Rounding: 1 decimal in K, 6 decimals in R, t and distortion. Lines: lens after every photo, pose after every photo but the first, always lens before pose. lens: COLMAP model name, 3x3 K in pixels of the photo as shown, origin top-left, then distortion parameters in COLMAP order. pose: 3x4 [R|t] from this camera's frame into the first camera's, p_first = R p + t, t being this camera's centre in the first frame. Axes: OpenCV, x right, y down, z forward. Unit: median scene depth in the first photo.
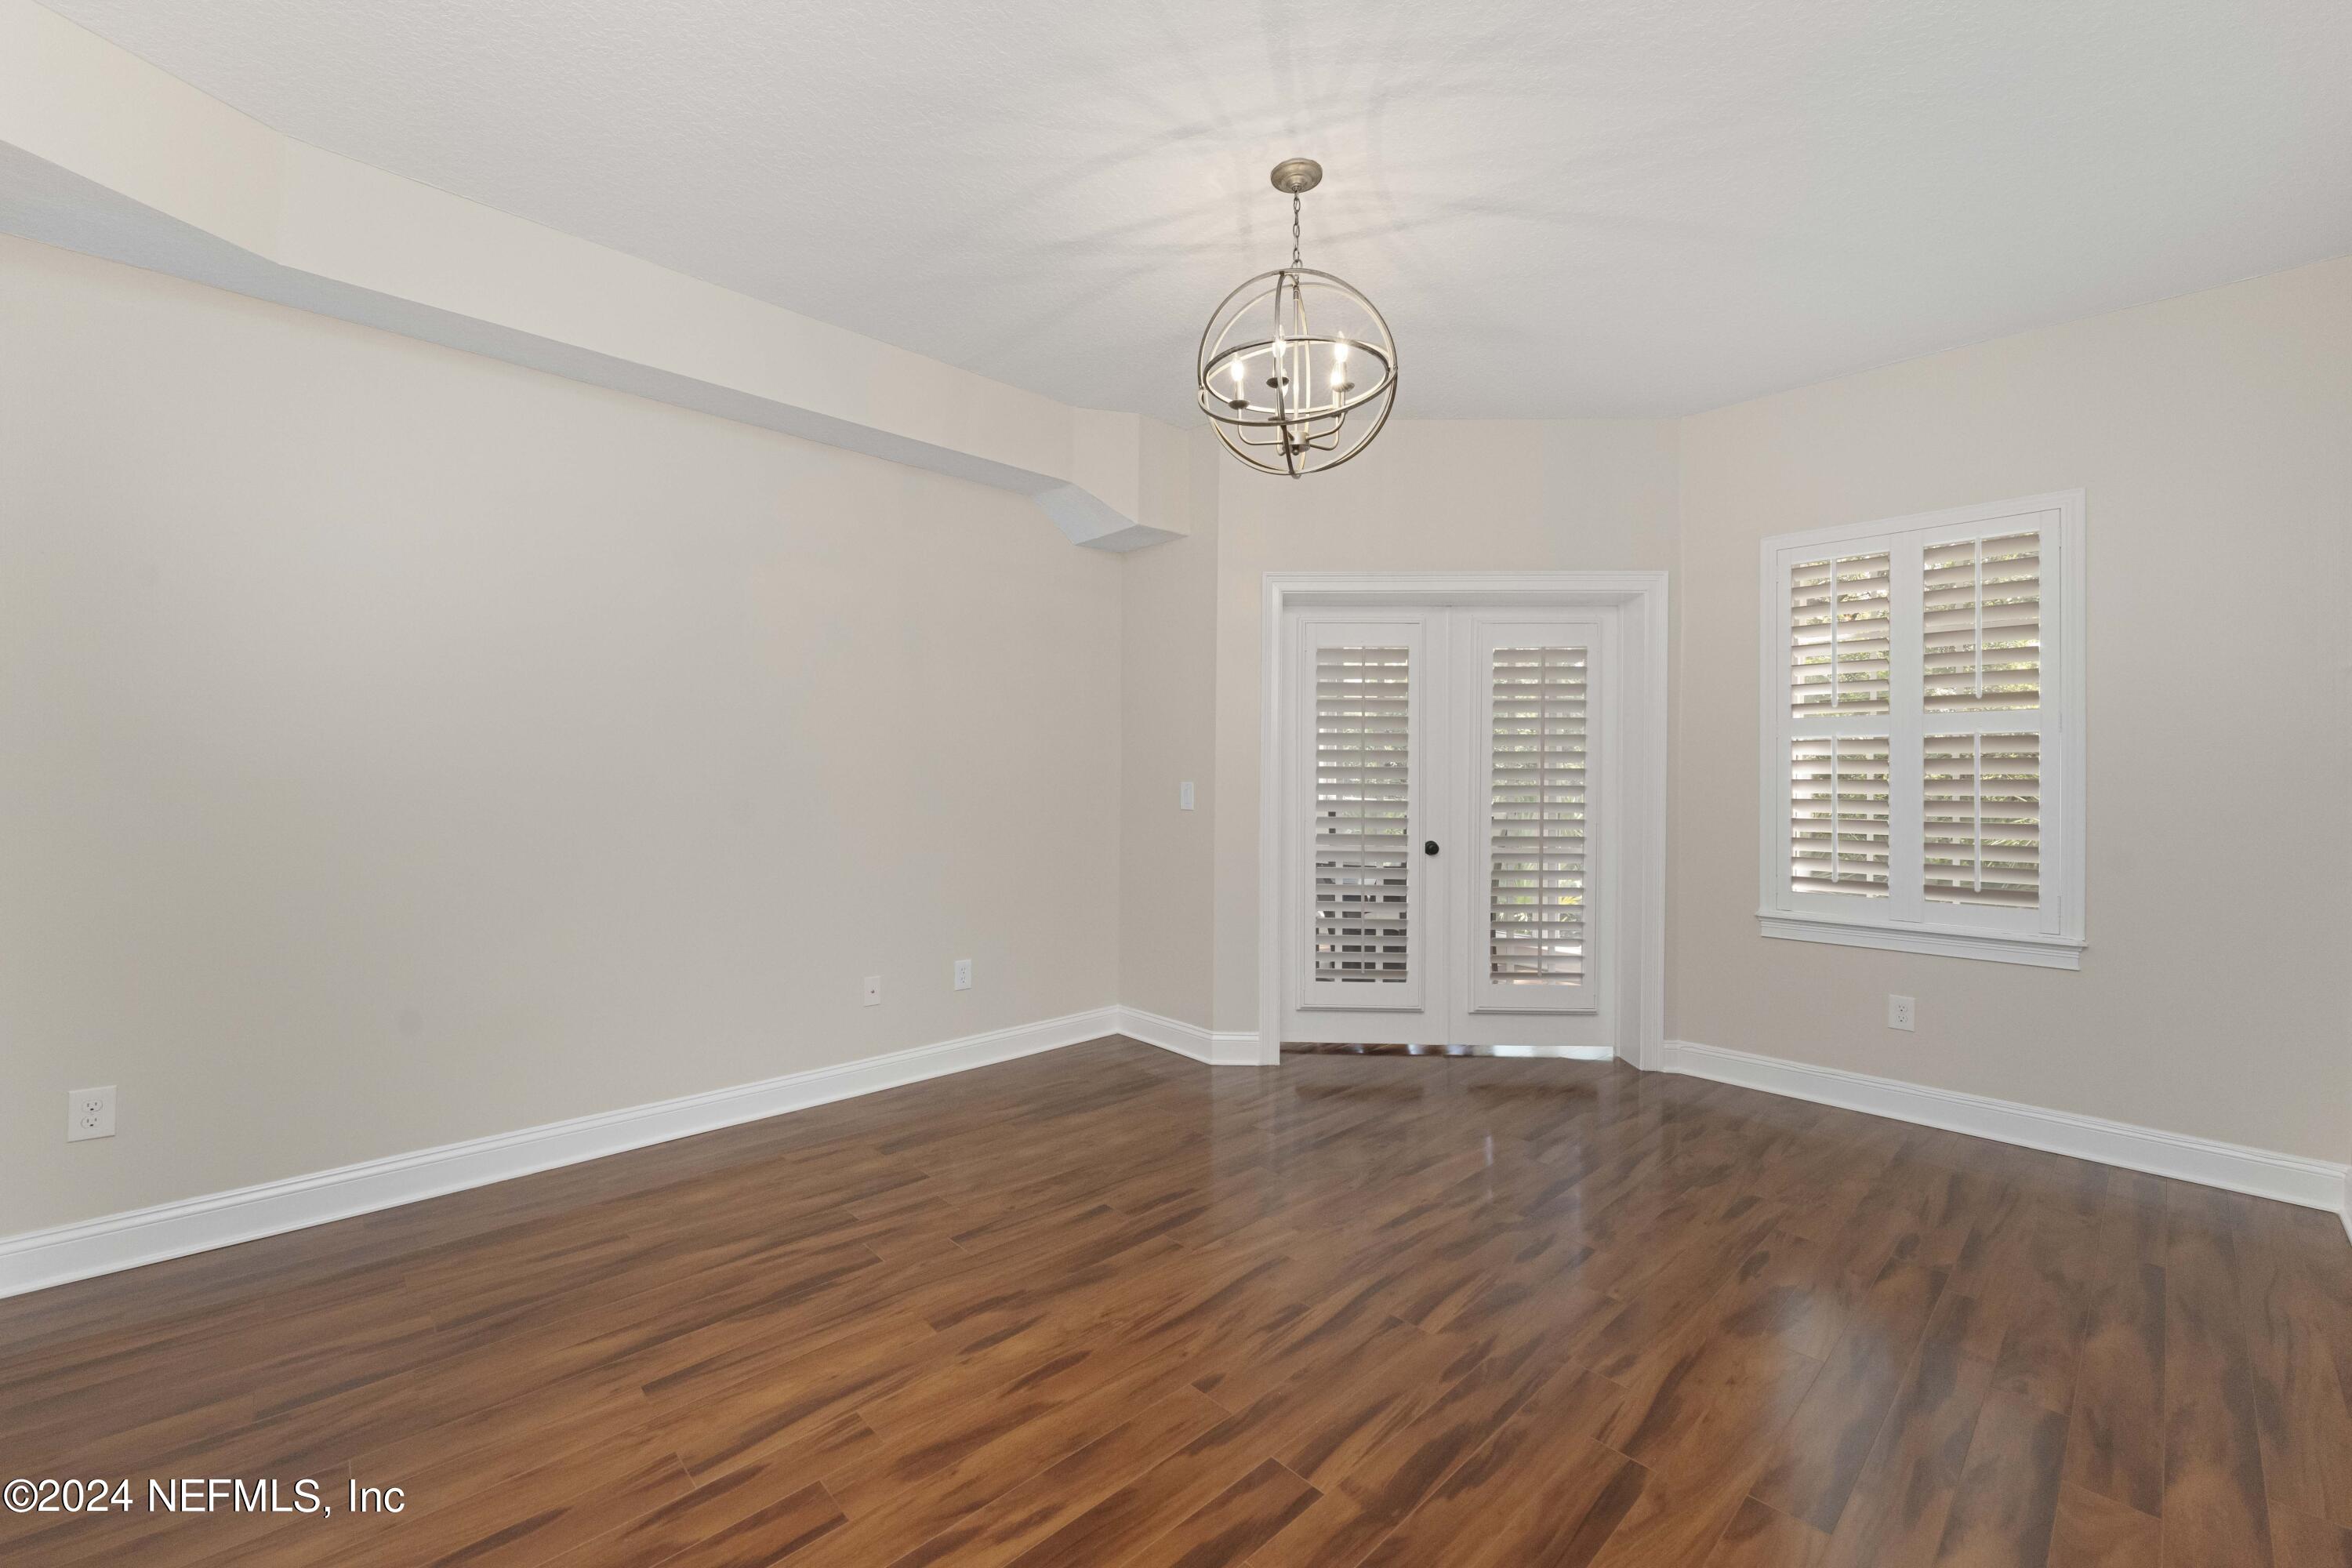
lens RADIAL K [[951.0, 0, 1171.2], [0, 951.0, 776.8], [0, 0, 1]] dist [-0.000527, 0.000595]
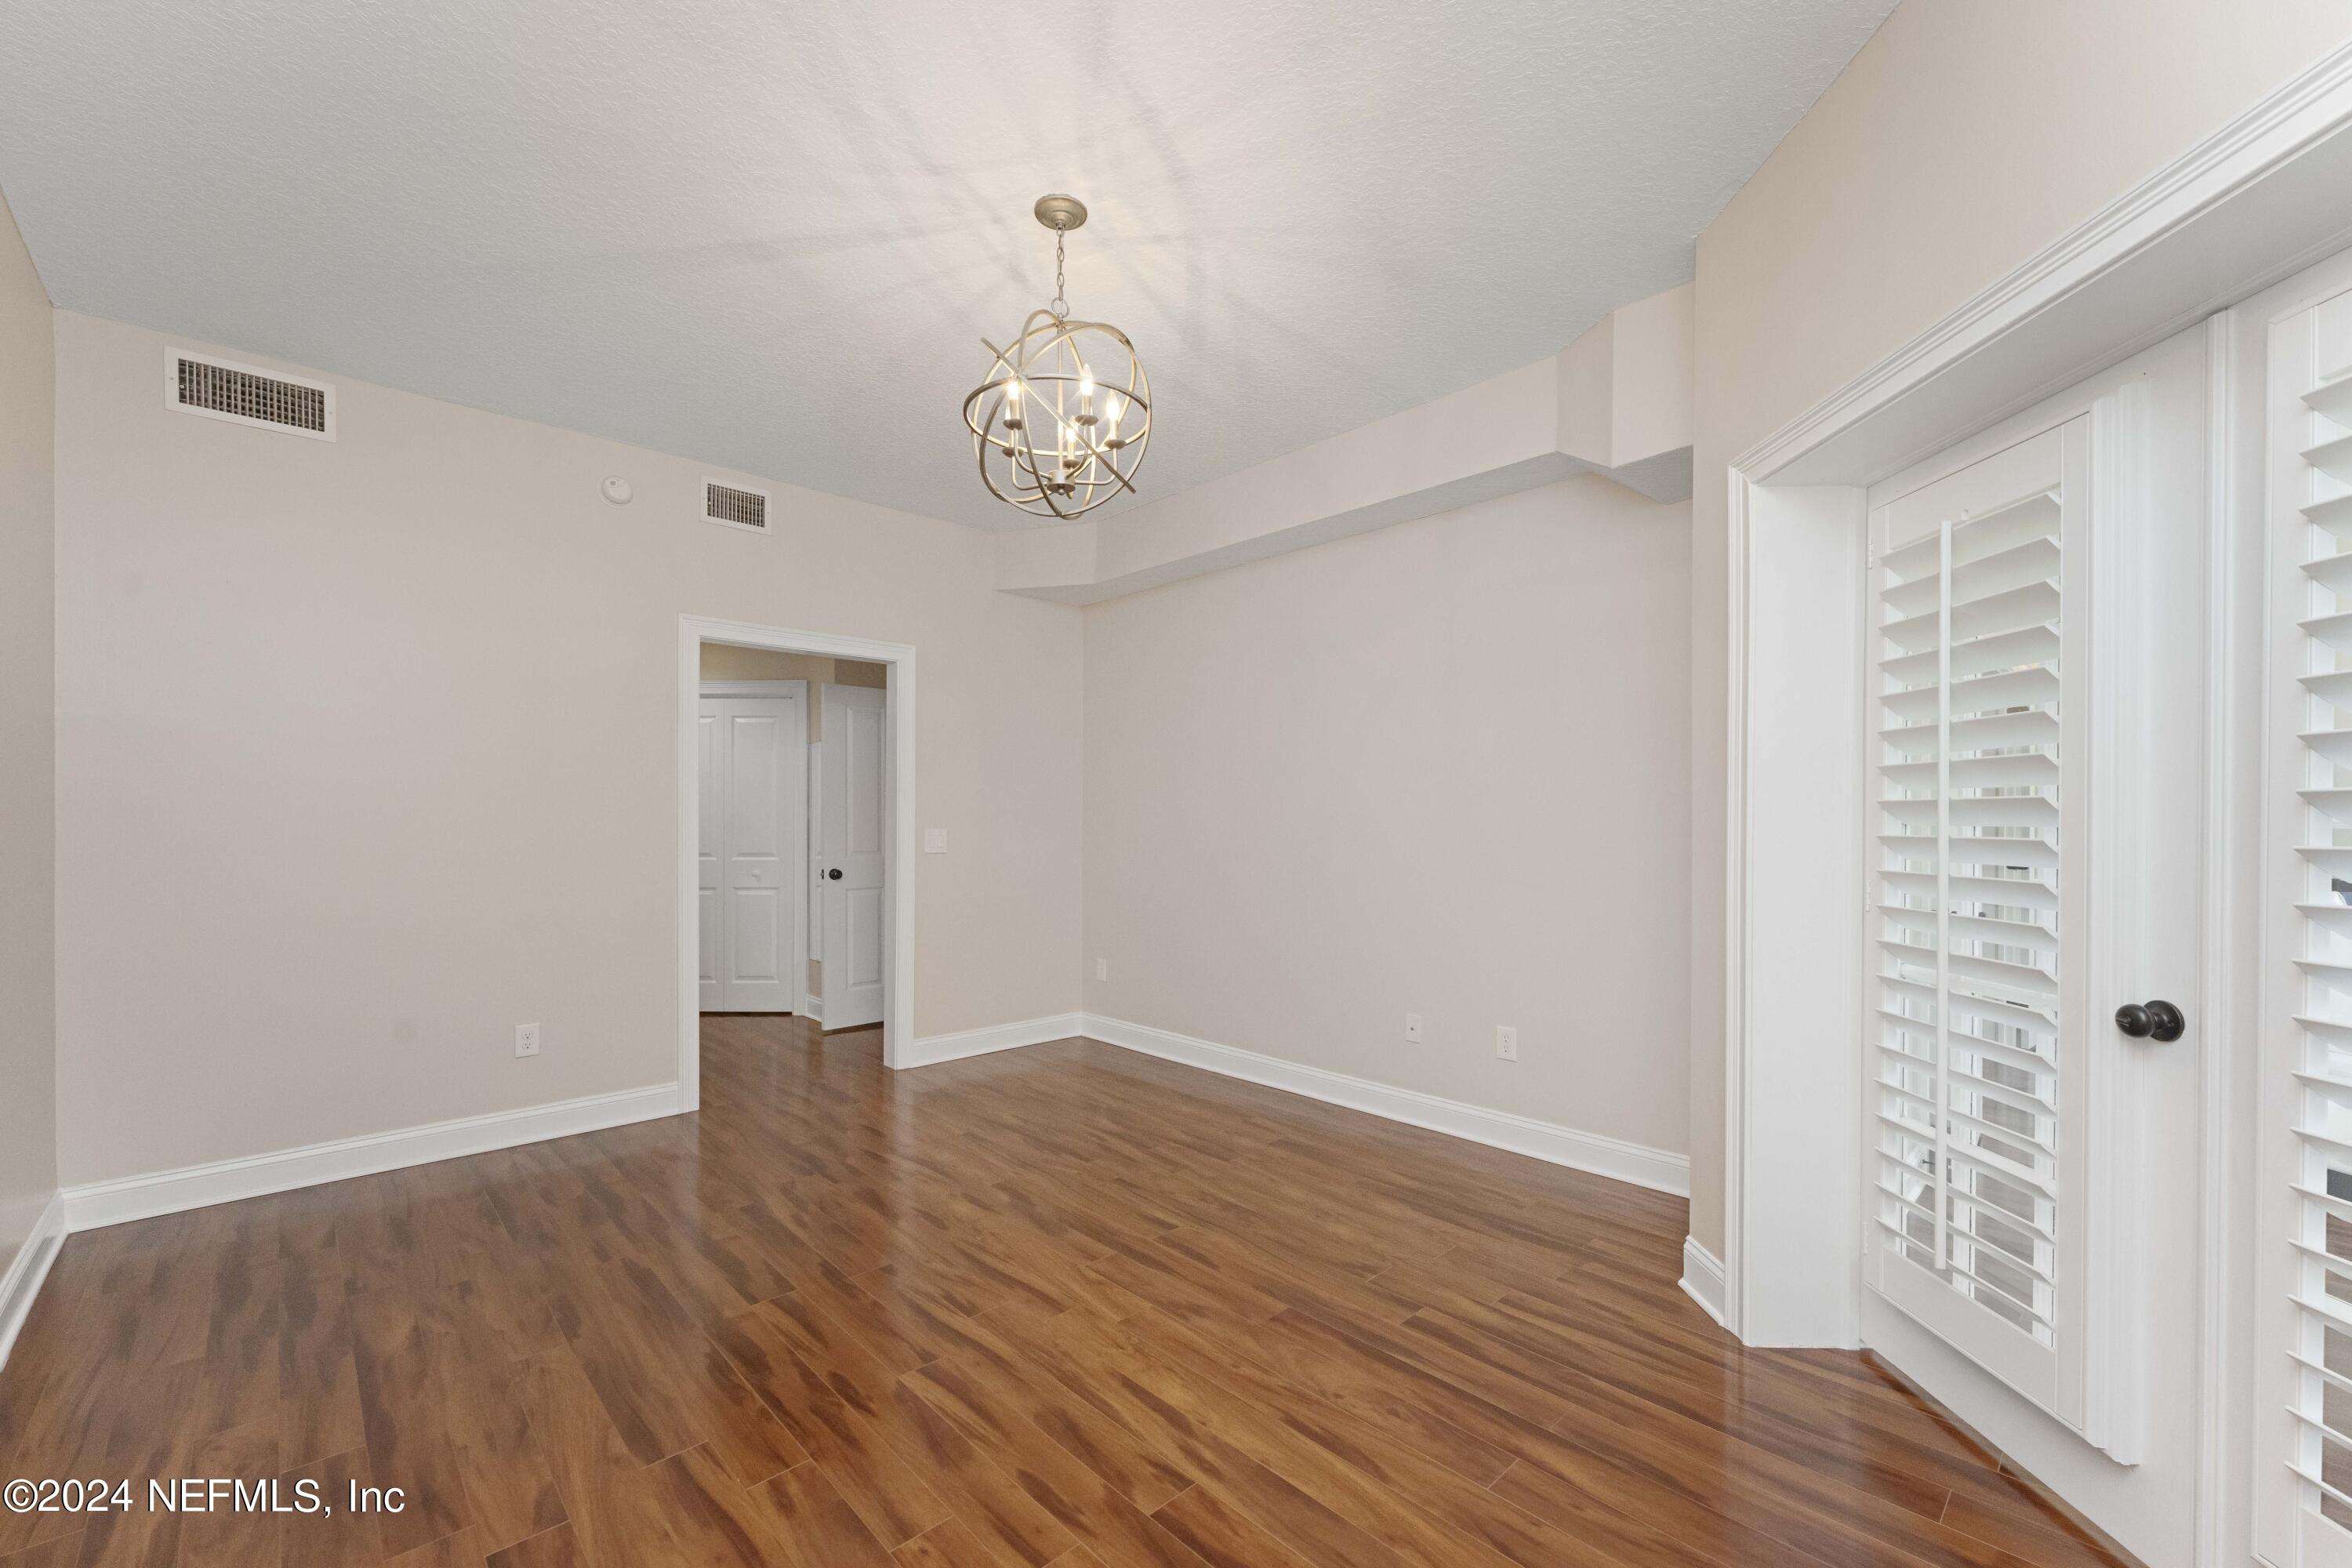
lens RADIAL K [[951.0, 0, 1180.5], [0, 951.0, 803.9], [0, 0, 1]] dist [-0.000527, 0.000595]
pose [[0.003030, -0.022555, -0.999741, 1.347450], [-0.002192, 0.999743, -0.022561, 0.005746], [0.999993, 0.002259, 0.002979, 1.351430]]
